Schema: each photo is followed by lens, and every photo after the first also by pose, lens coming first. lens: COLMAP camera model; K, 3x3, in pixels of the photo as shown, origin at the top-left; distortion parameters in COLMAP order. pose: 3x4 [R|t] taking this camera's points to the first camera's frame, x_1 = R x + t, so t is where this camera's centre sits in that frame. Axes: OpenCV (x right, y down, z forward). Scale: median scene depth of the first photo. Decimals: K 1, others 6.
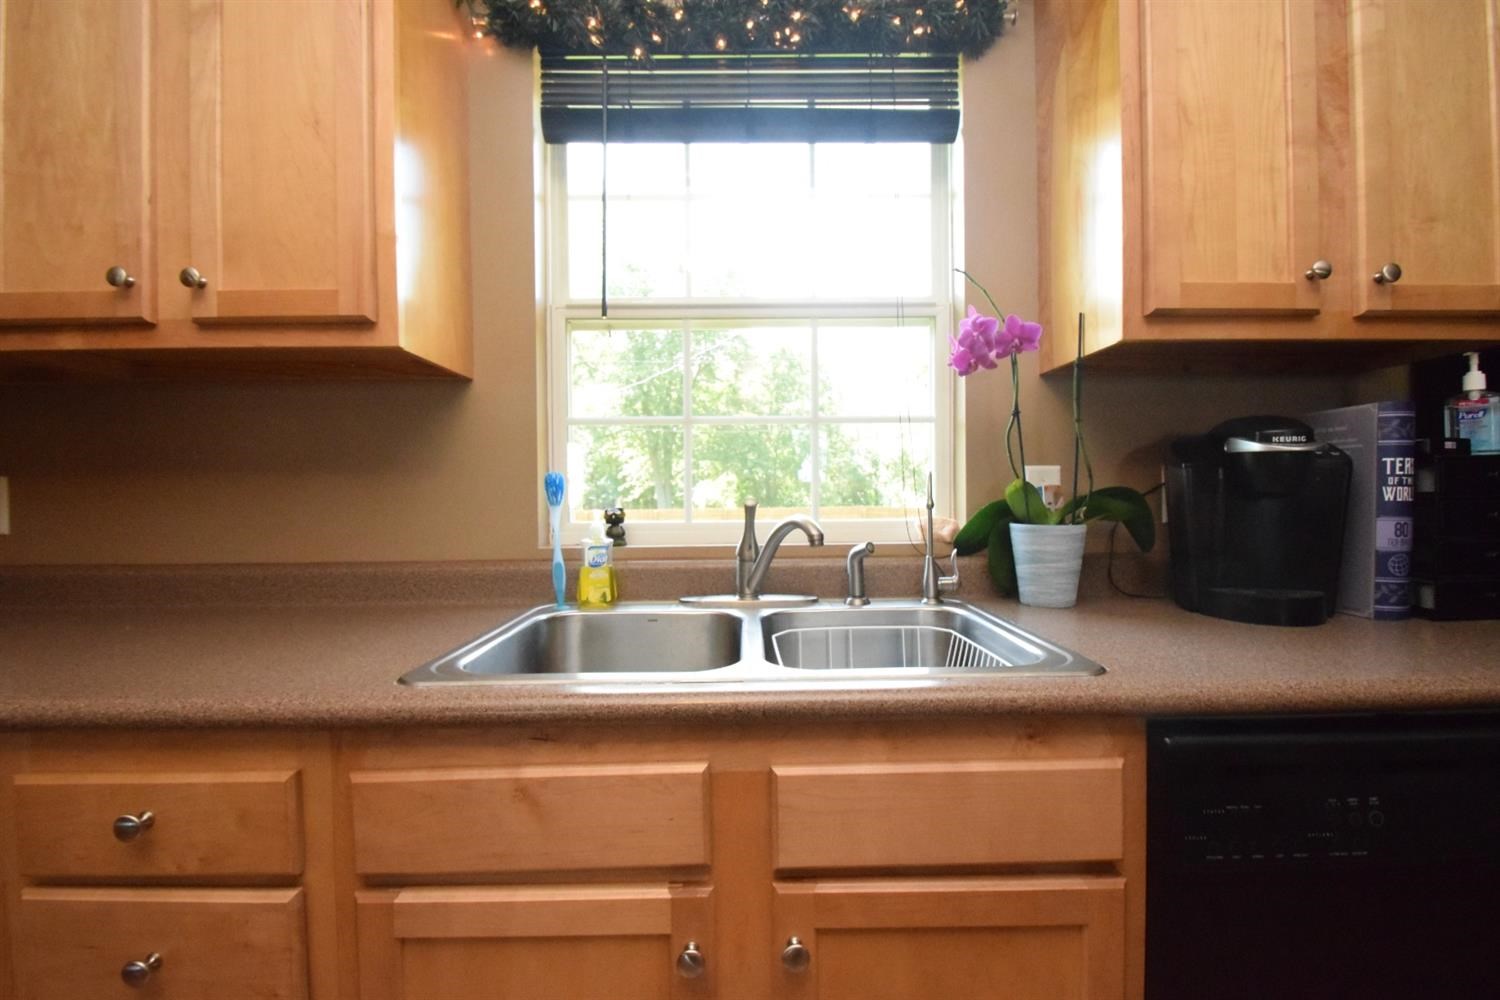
lens RADIAL K [[650.3, 0, 746.7], [0, 650.3, 504.2], [0, 0, 1]] dist [0.003045, -0.007888]
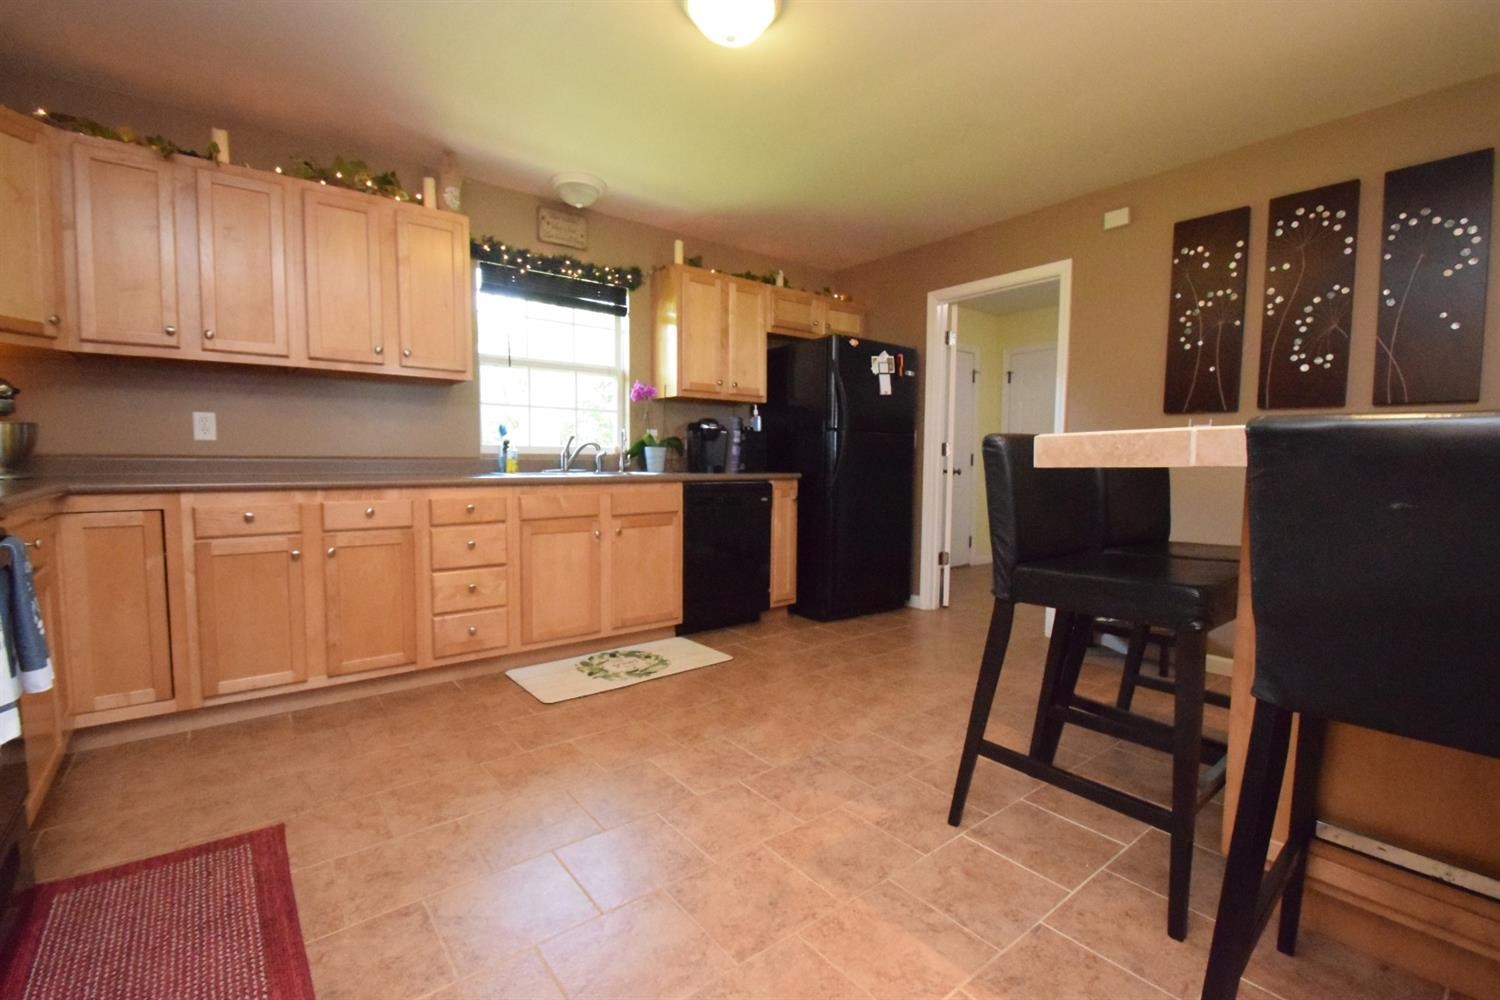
lens RADIAL K [[676.9, 0, 767.8], [0, 676.9, 494.6], [0, 0, 1]] dist [-0.000718, 0.000080]
pose [[0.783266, -0.015636, 0.621490, -1.204387], [-0.008999, 0.999294, 0.036483, 0.137888], [-0.621622, -0.034168, 0.782572, -2.003445]]
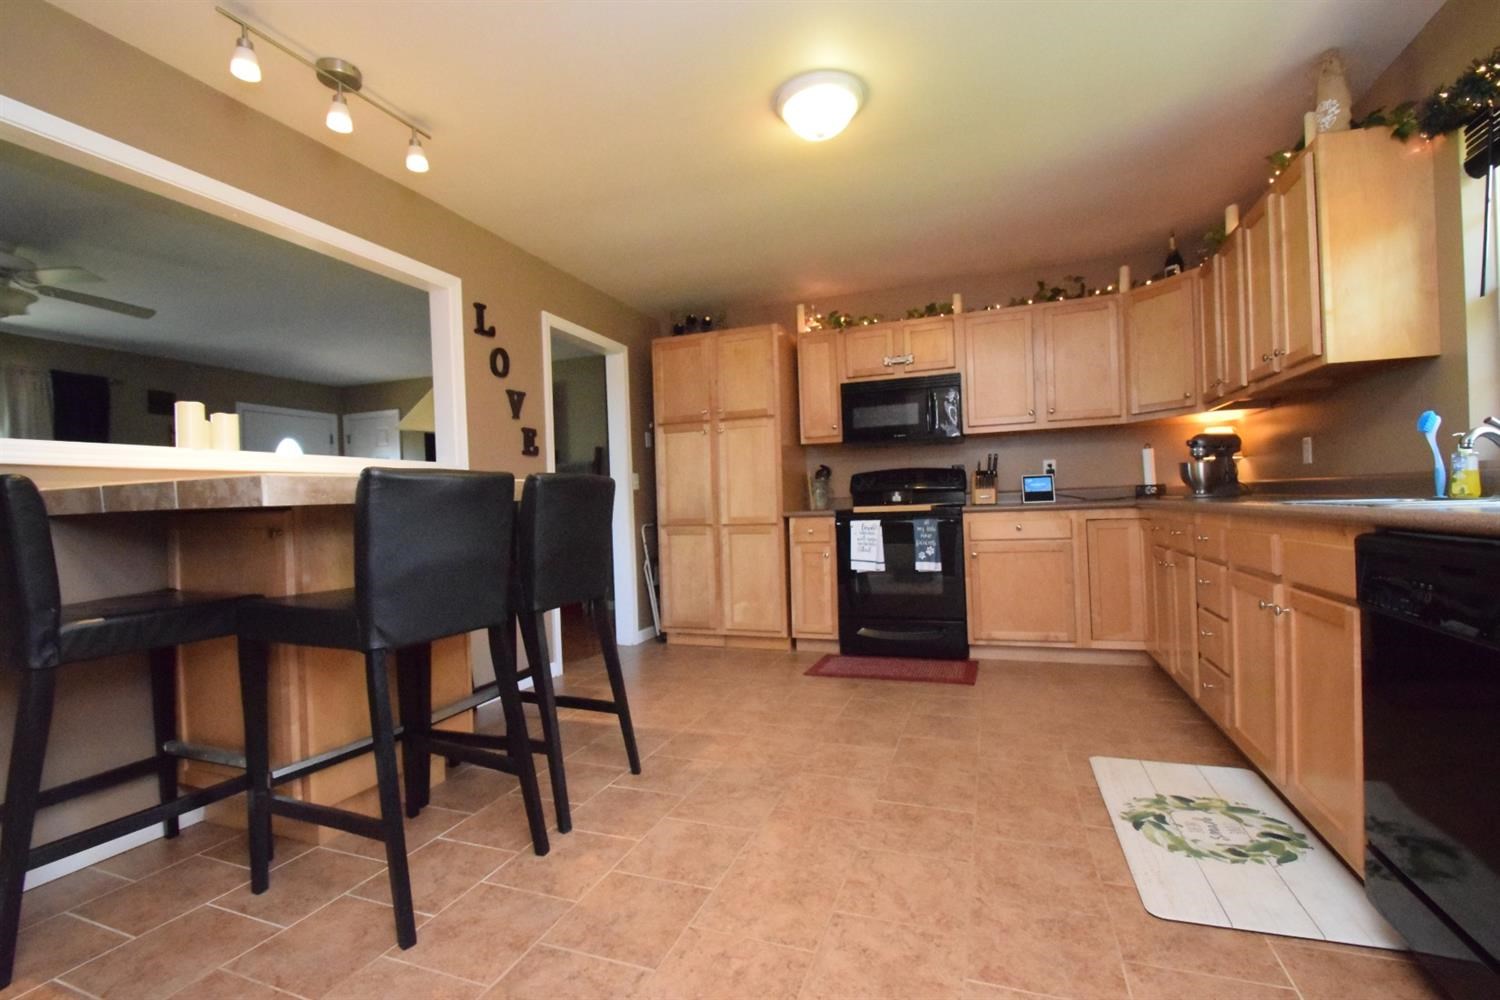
lens RADIAL K [[654.8, 0, 747.7], [0, 654.8, 505.9], [0, 0, 1]] dist [0.000361, -0.007861]
pose [[-0.371947, 0.027655, -0.927842, 1.815653], [0.019026, 0.999573, 0.022166, 0.109178], [0.928059, -0.009408, -0.372315, 0.009901]]
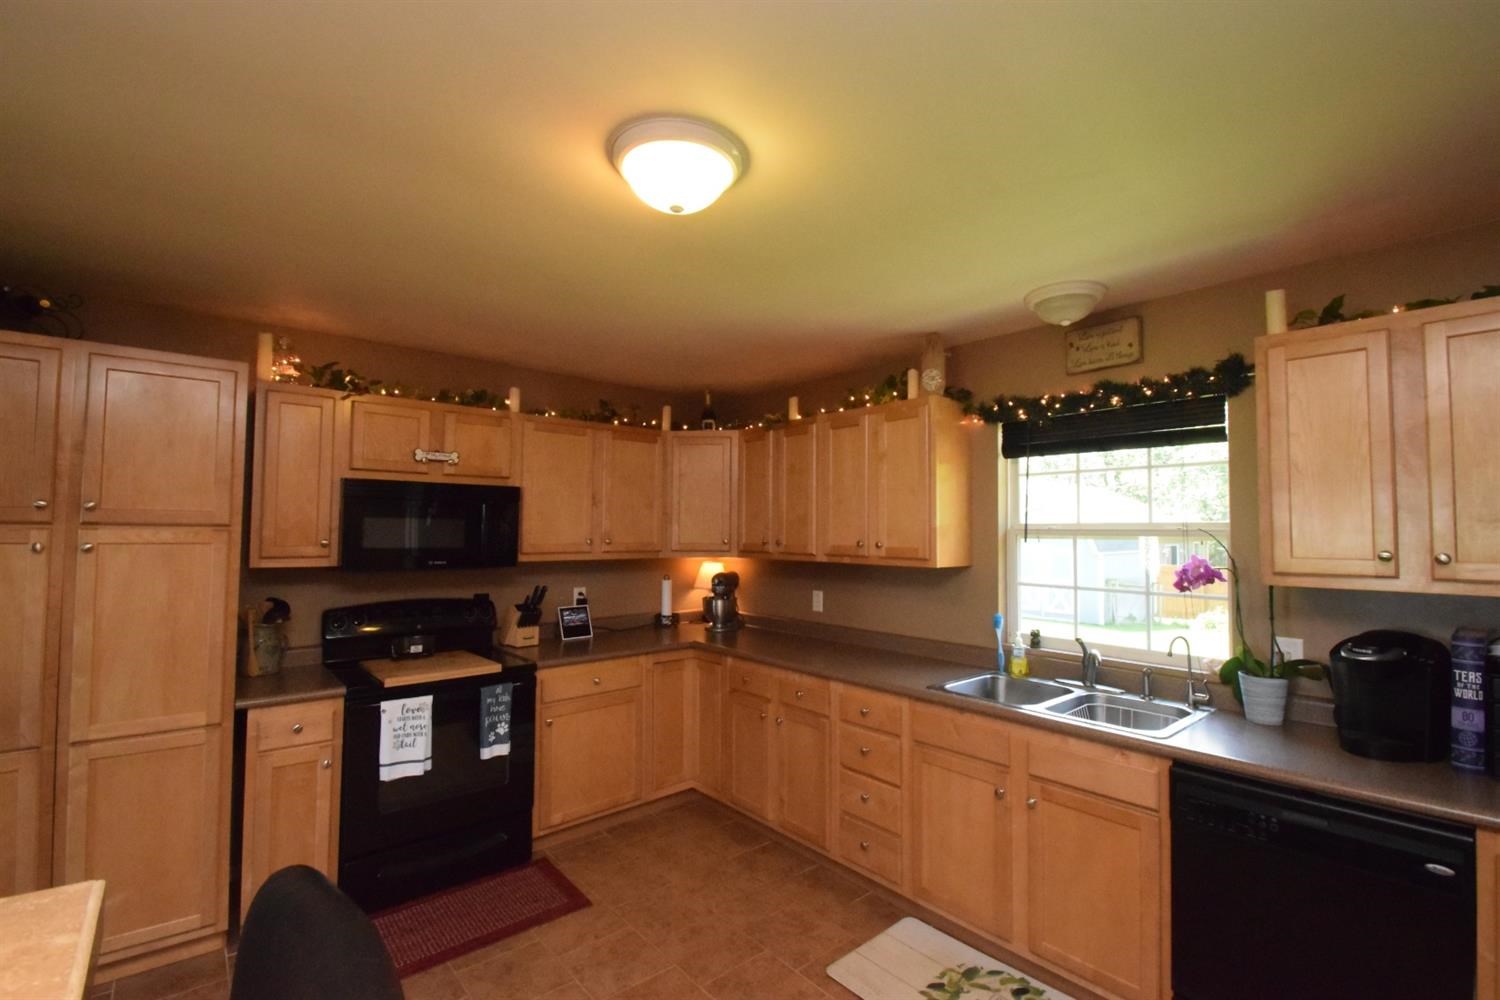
lens RADIAL K [[650.3, 0, 746.7], [0, 650.3, 504.2], [0, 0, 1]] dist [0.003045, -0.007888]
pose [[0.631876, -0.019935, -0.774813, 0.947395], [-0.027398, 0.998470, -0.048034, -0.305758], [0.774585, 0.051580, 0.630363, -1.188317]]
